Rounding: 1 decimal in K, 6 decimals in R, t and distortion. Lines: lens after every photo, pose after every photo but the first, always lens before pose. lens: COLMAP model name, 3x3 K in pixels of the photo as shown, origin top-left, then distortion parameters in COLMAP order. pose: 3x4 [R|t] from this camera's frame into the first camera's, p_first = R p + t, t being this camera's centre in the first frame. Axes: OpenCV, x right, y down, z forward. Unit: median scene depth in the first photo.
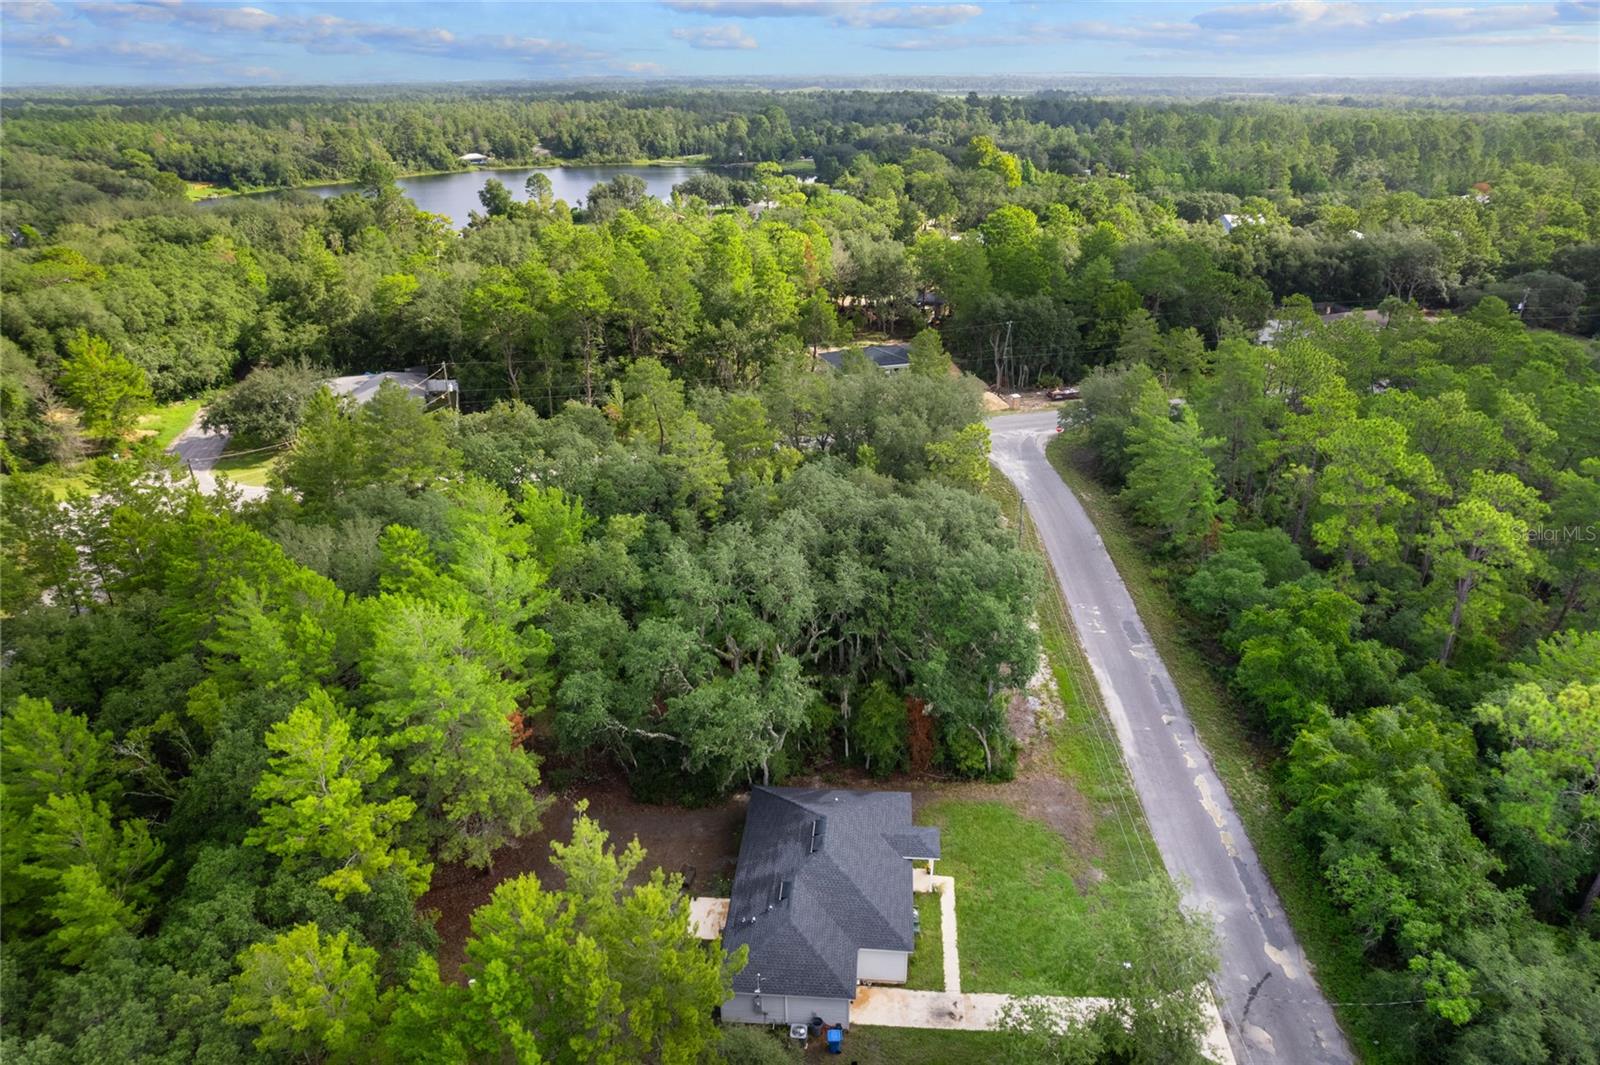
lens RADIAL K [[1001.1, 0, 800.0], [0, 1001.1, 532.5], [0, 0, 1]] dist [-0.075612, 0.061427]
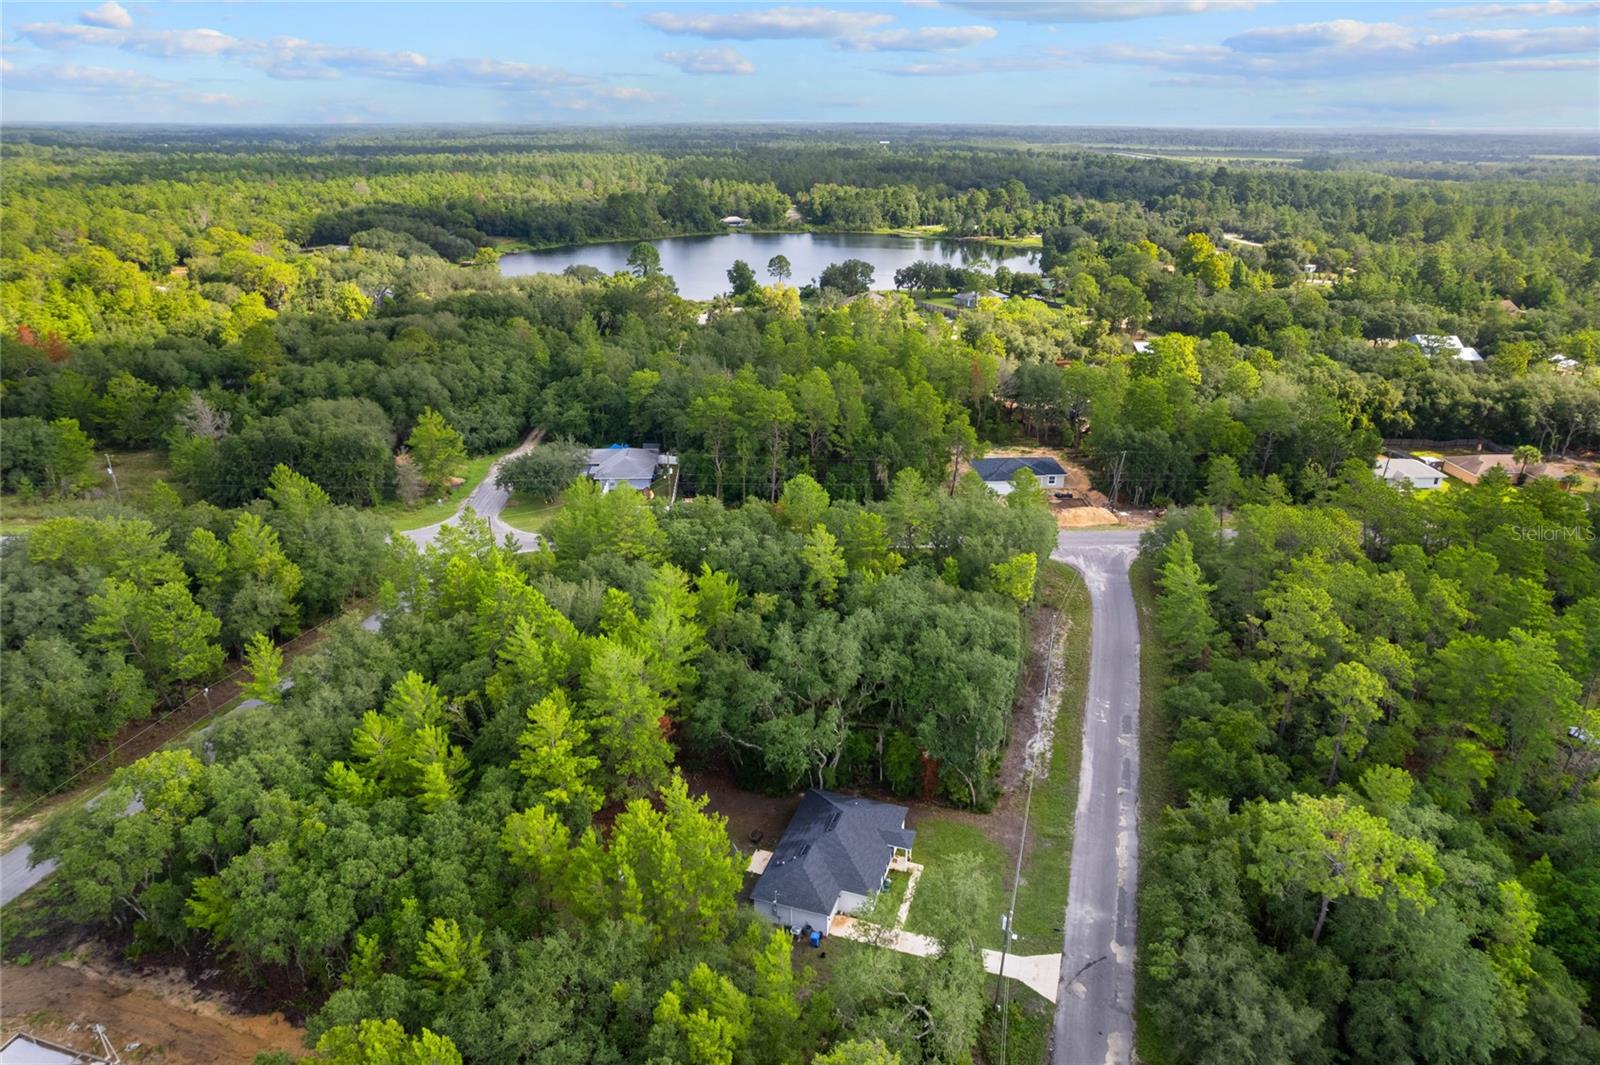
lens RADIAL K [[1001.1, 0, 800.0], [0, 1001.1, 532.5], [0, 0, 1]] dist [-0.075612, 0.061427]
pose [[0.969720, 0.099615, -0.222982, 0.236717], [-0.108068, 0.993803, -0.026001, -0.093713], [0.219010, 0.049311, 0.974476, -0.509830]]
